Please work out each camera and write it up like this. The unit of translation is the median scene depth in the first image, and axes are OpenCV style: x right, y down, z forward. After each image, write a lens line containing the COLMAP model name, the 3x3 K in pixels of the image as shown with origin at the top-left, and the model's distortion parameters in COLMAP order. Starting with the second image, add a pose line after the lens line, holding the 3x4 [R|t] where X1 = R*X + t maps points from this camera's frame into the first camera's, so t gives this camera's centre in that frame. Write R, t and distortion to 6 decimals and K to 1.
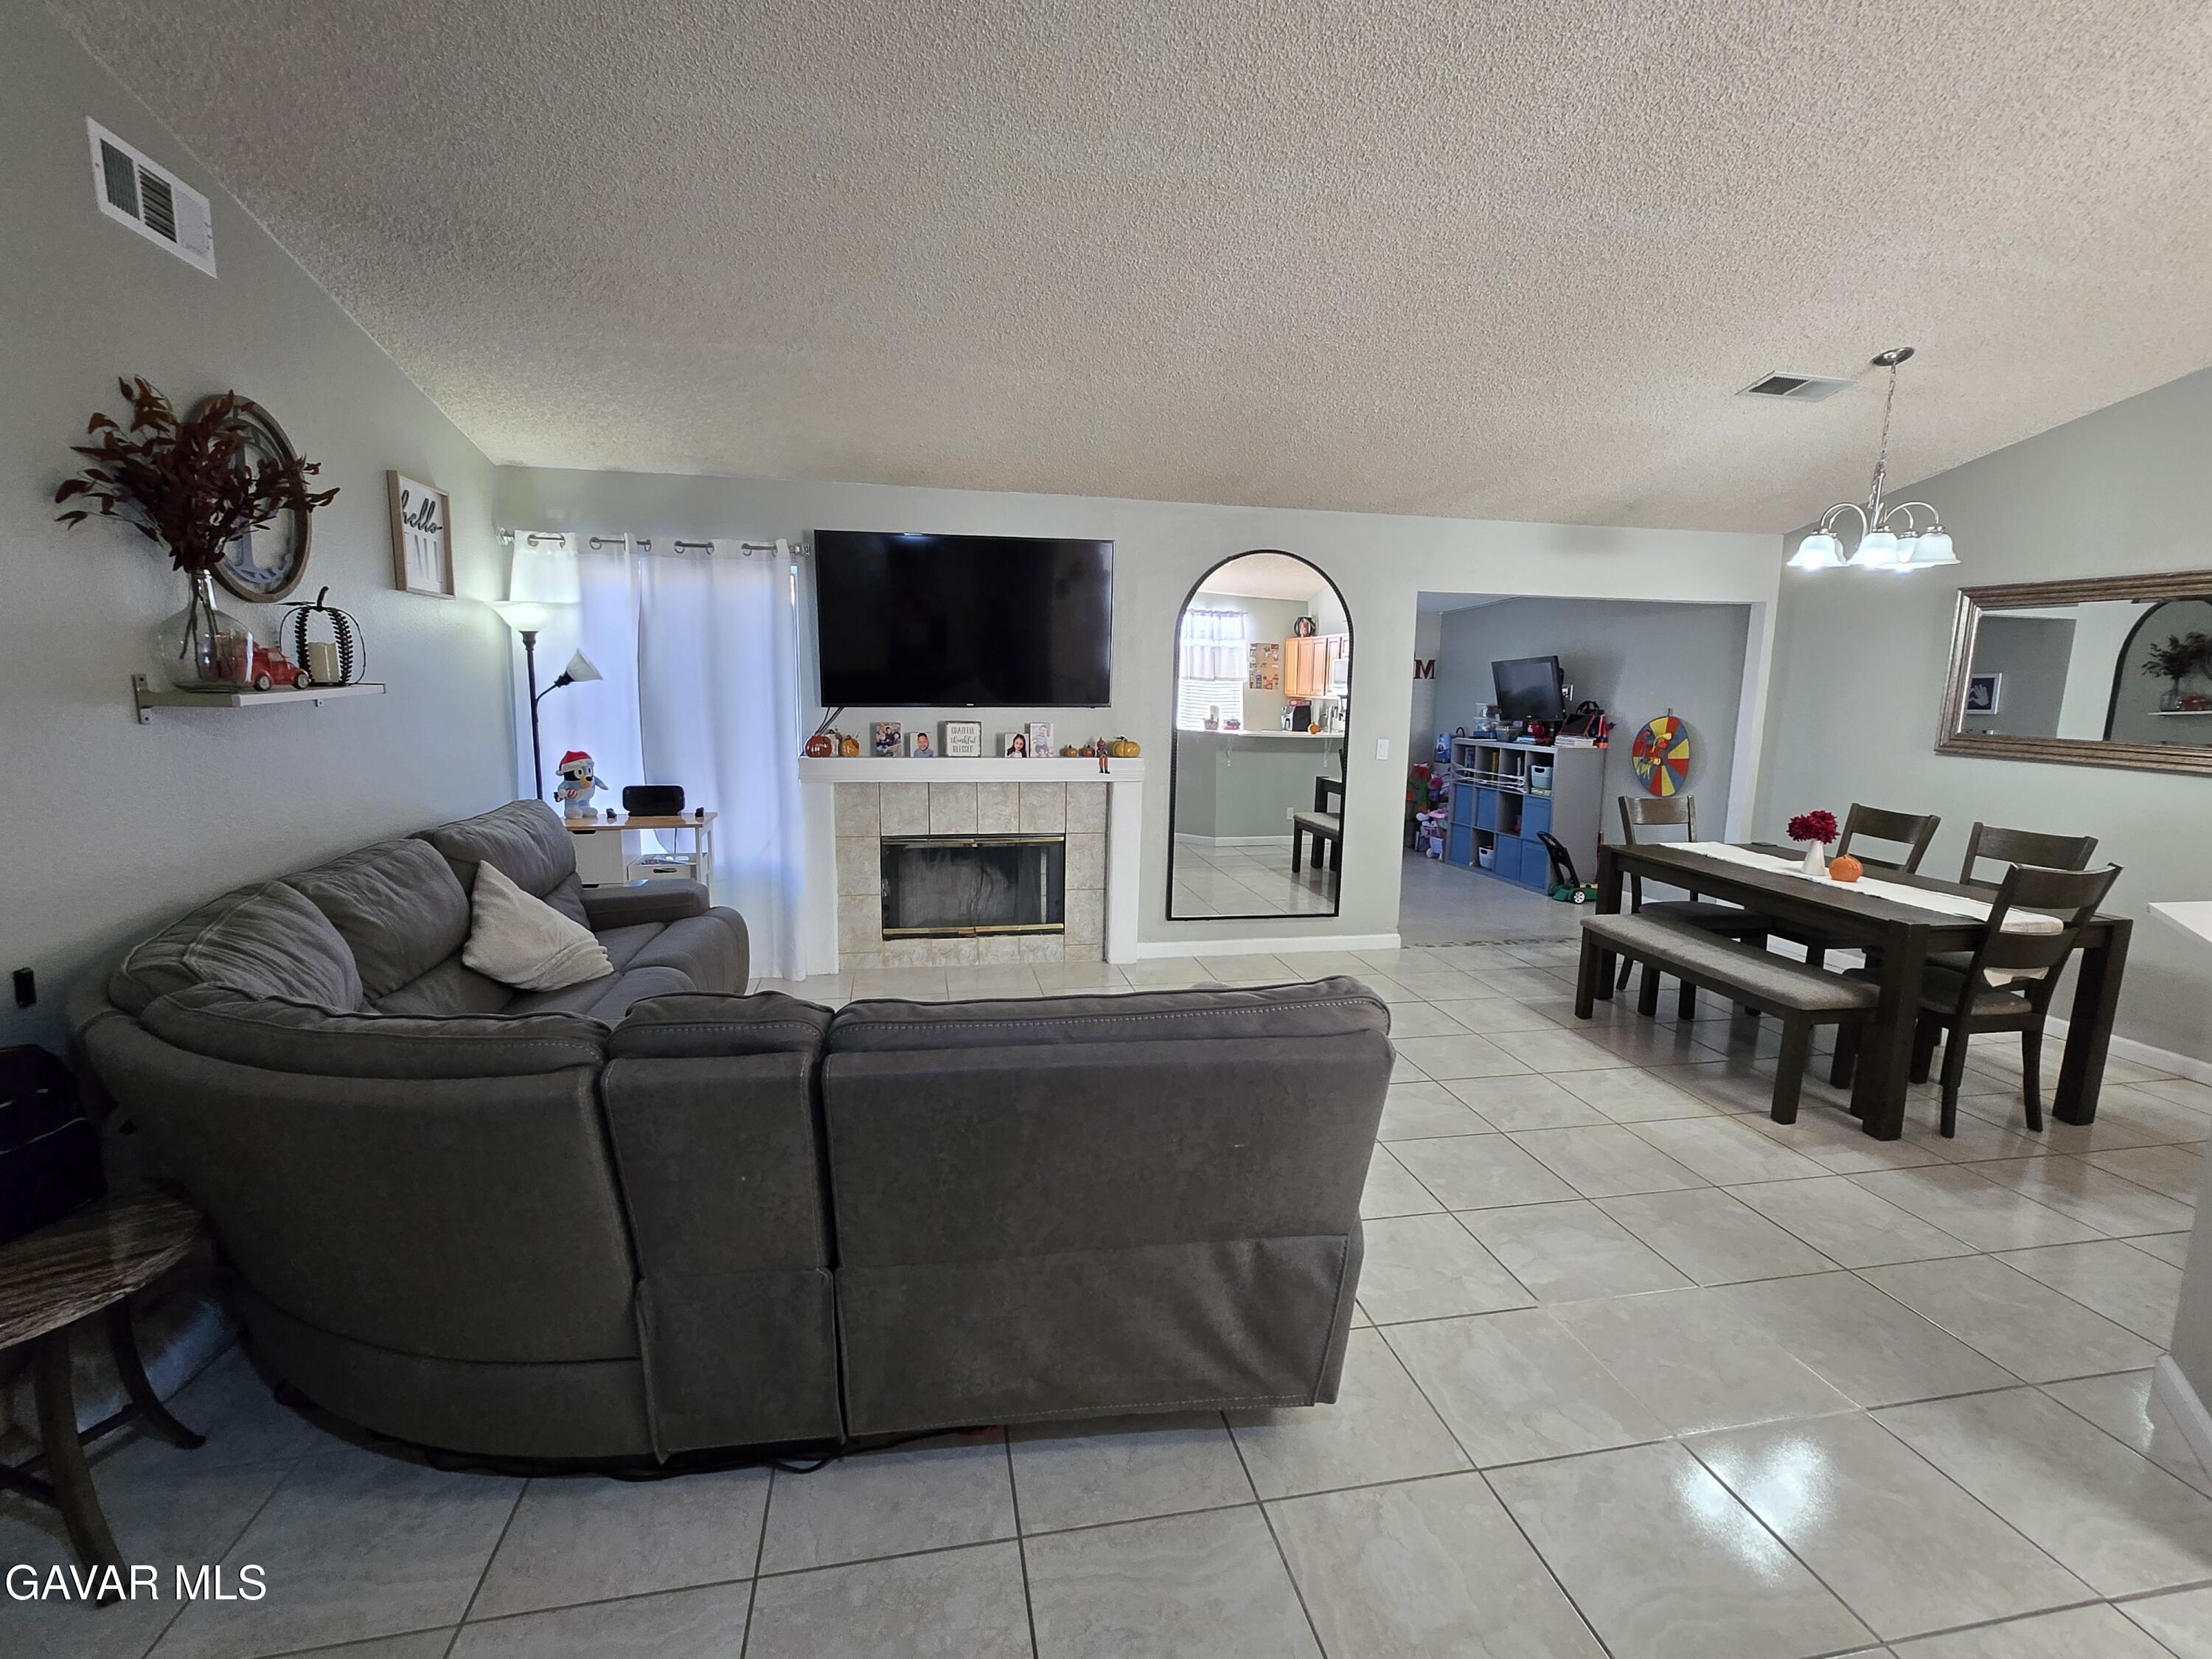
lens RADIAL K [[1011.7, 0, 1106.0], [0, 1011.7, 829.5], [0, 0, 1]] dist [0.003988, 0.000511]
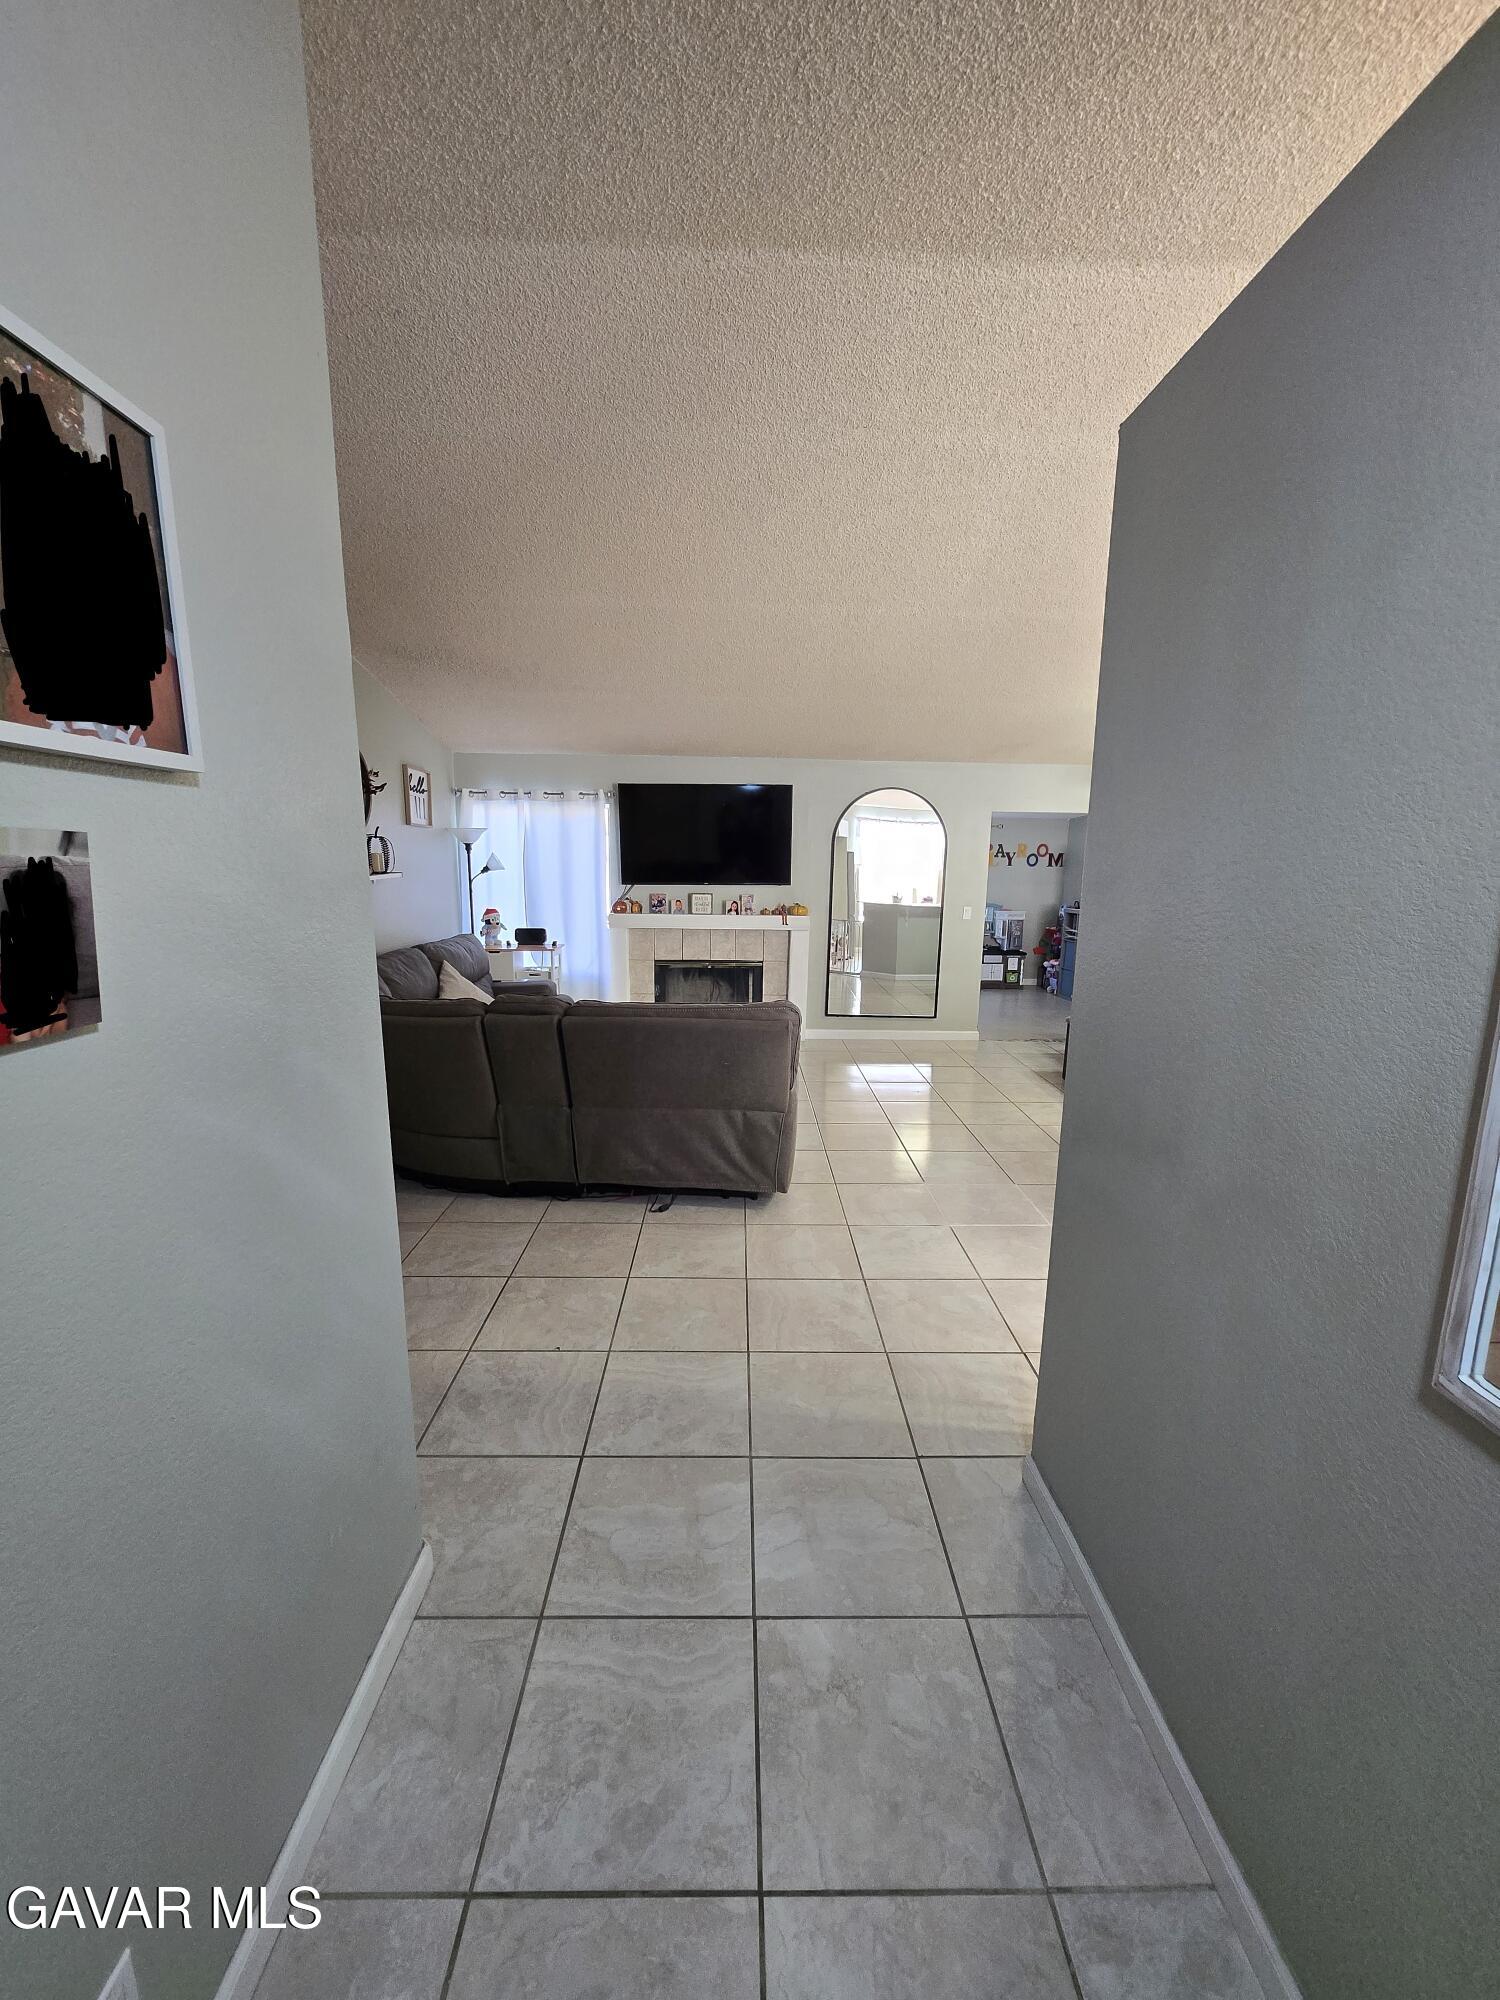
lens RADIAL K [[782.1, 0, 750.0], [0, 782.1, 1000.0], [0, 0, 1]] dist [-0.000620, 0.000105]
pose [[0.984148, 0.028621, -0.175023, 0.179869], [-0.024359, 0.999353, 0.026451, 0.037338], [0.175666, -0.021768, 0.984209, -0.297038]]
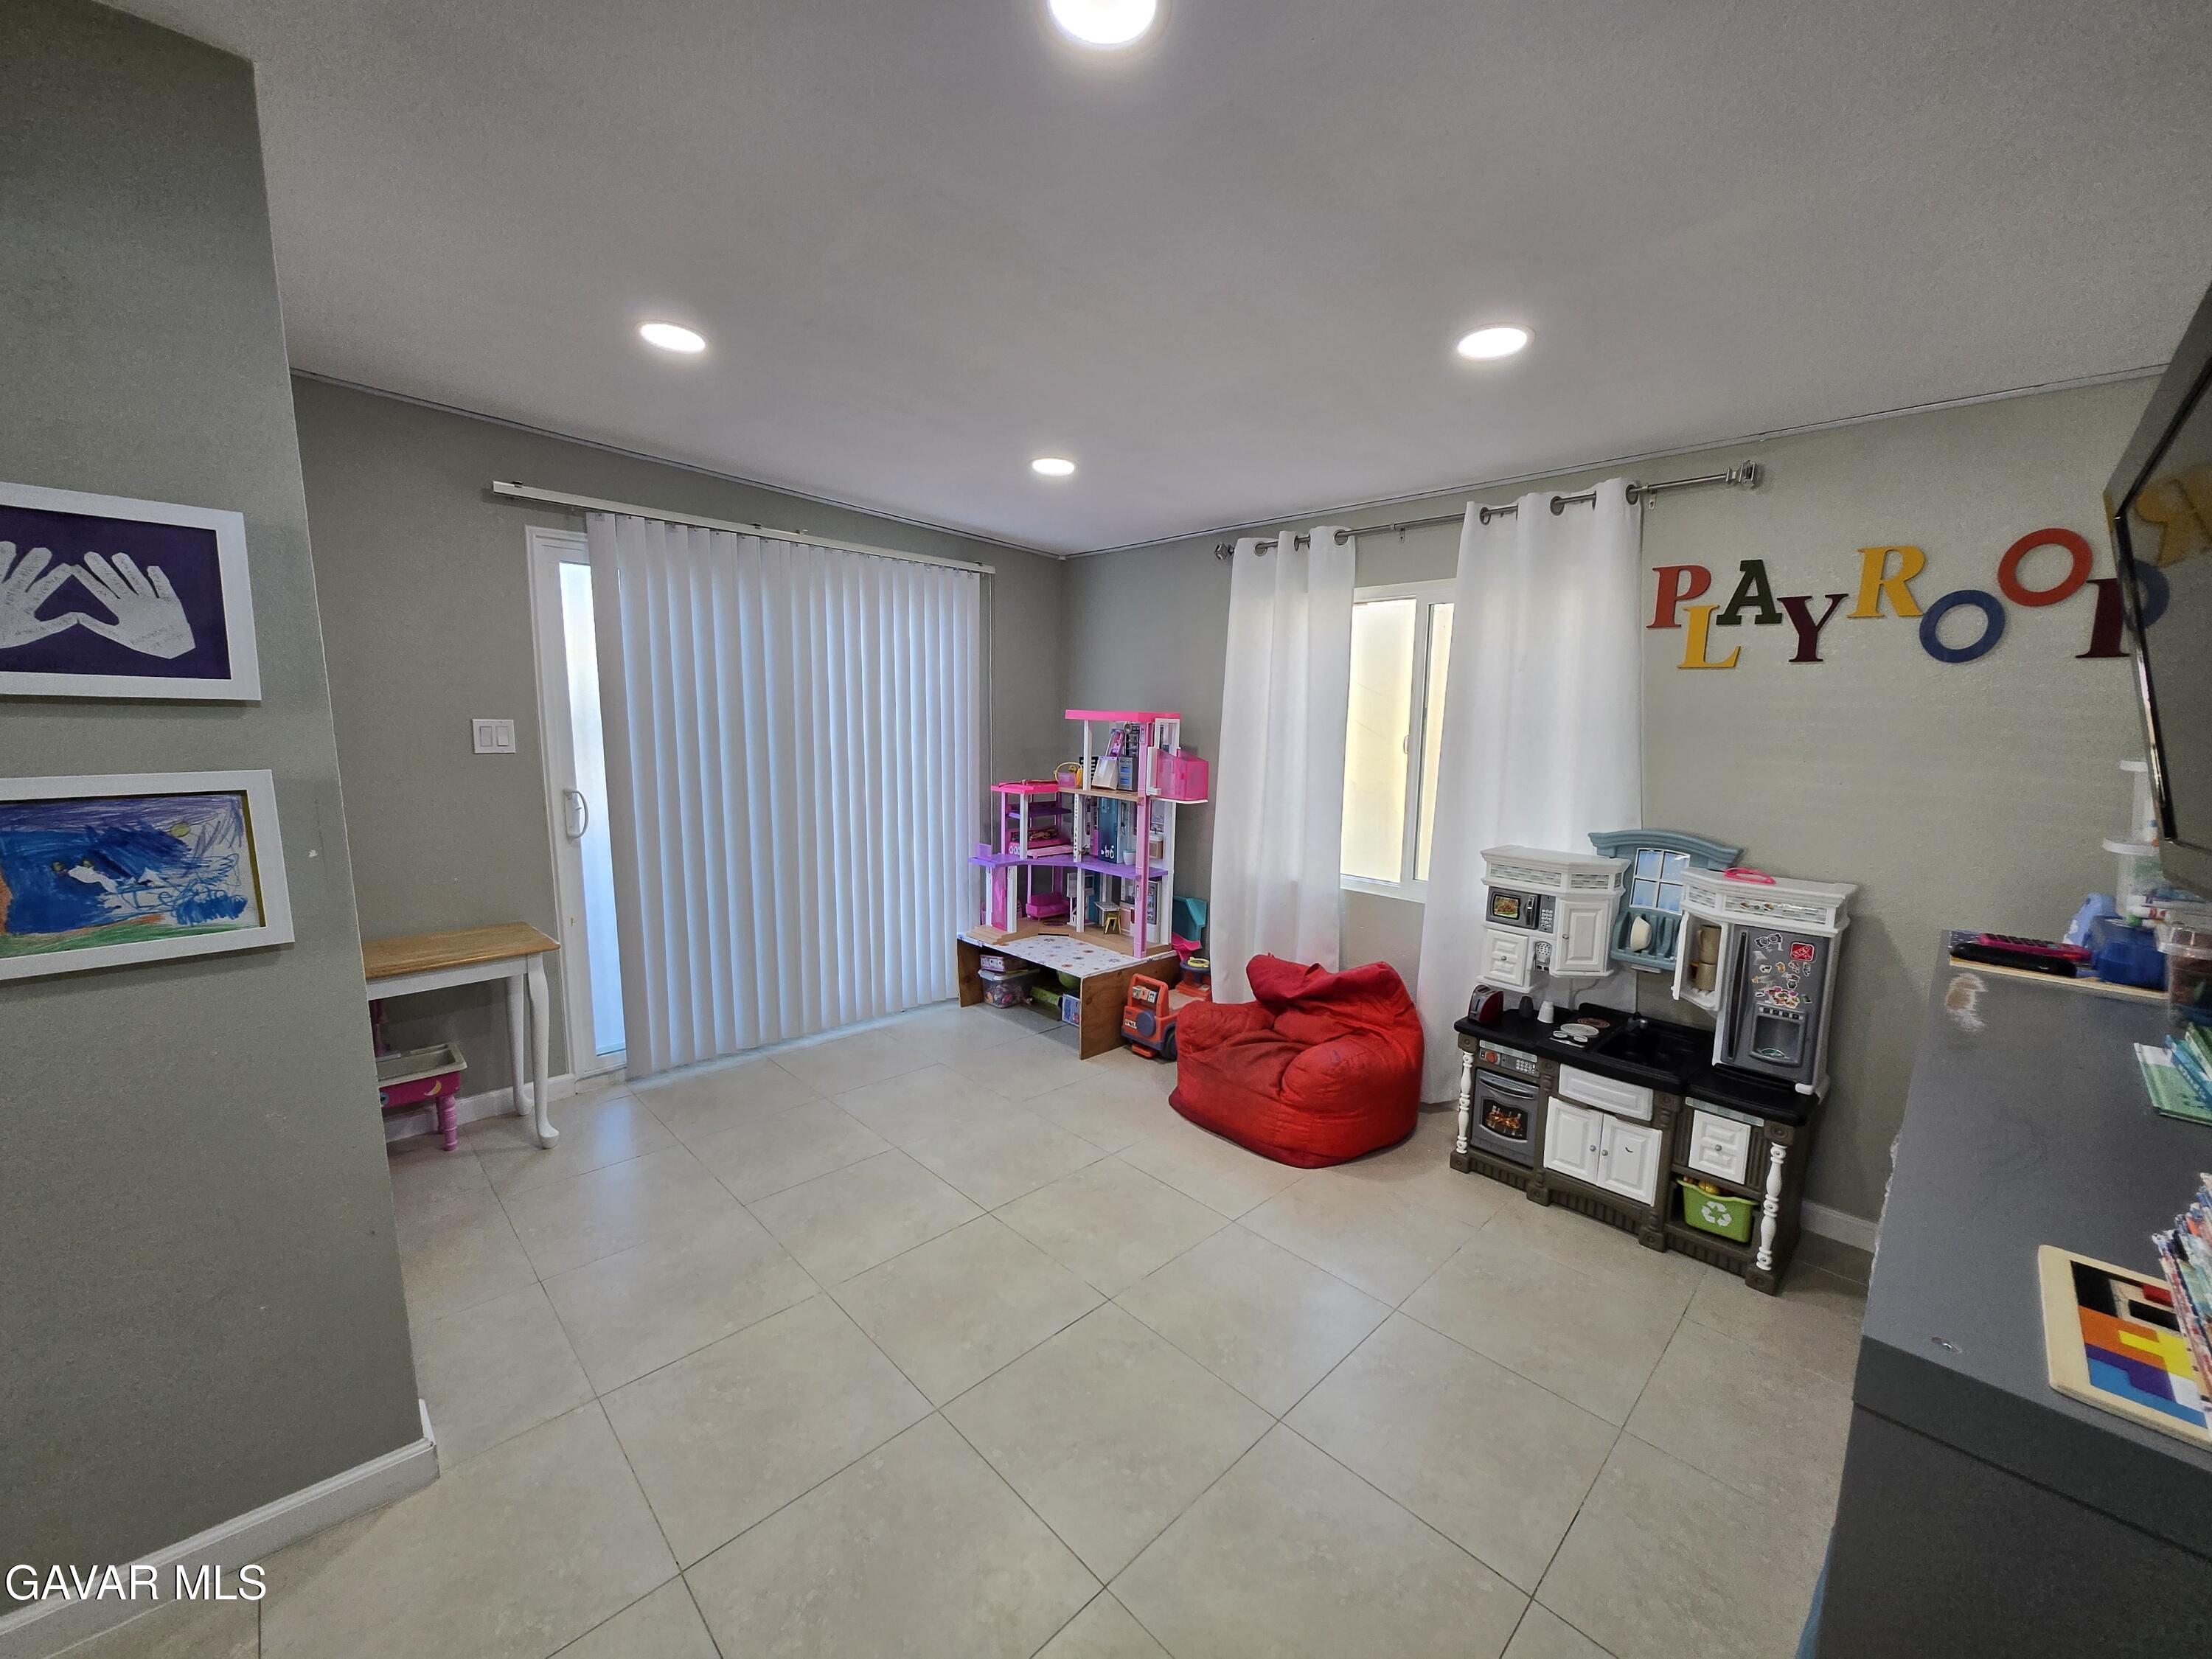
lens RADIAL K [[865.1, 0, 1106.0], [0, 865.1, 829.5], [0, 0, 1]] dist [-0.000620, 0.000105]
pose [[0.550344, 0.111367, -0.827477, 0.689577], [-0.131298, 0.990277, 0.045953, -0.168617], [0.824550, 0.083356, 0.559615, 1.357196]]
